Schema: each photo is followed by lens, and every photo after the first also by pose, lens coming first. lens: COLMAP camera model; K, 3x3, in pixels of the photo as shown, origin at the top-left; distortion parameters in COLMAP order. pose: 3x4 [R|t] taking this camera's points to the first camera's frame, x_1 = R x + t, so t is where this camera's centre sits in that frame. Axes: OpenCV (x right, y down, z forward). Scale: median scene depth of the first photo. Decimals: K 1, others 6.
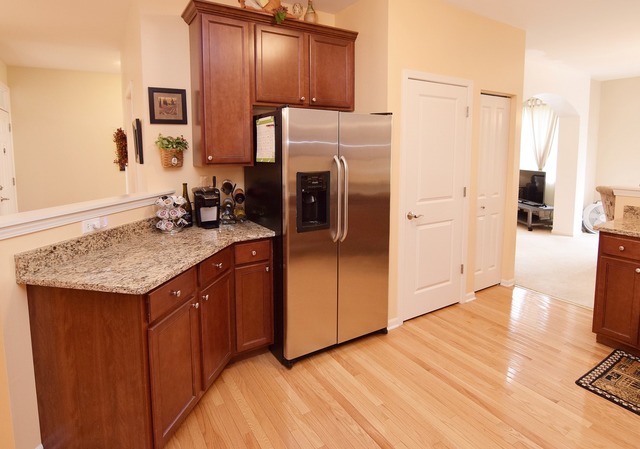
lens RADIAL K [[361.2, 0, 322.0], [0, 361.2, 182.6], [0, 0, 1]] dist [-0.001844, 0.000115]
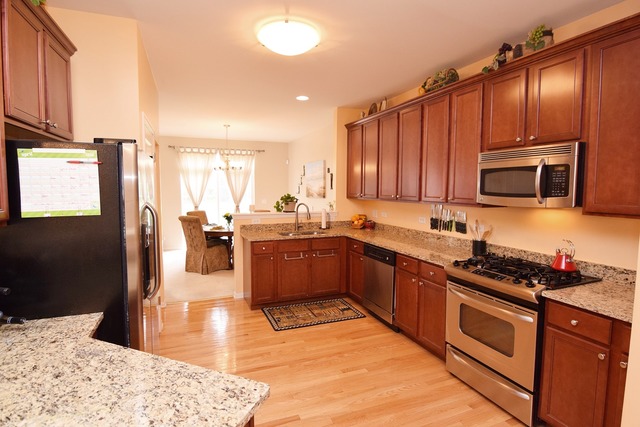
lens RADIAL K [[333.8, 0, 320.0], [0, 333.8, 213.5], [0, 0, 1]] dist [-0.005339, -0.001938]
pose [[0.185225, -0.075479, 0.979793, -0.658192], [0.086503, 0.994428, 0.060253, -0.055337], [-0.978881, 0.073595, 0.190722, 0.415621]]
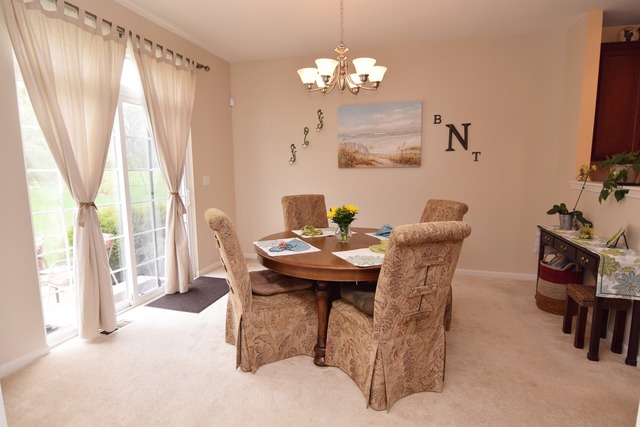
lens RADIAL K [[340.2, 0, 320.0], [0, 340.2, 213.5], [0, 0, 1]] dist [0.004782, -0.017180]
pose [[-0.664441, -0.096755, 0.741051, 0.953404], [0.073810, 0.978240, 0.193903, -0.138859], [-0.743687, 0.183534, -0.642841, 2.229484]]
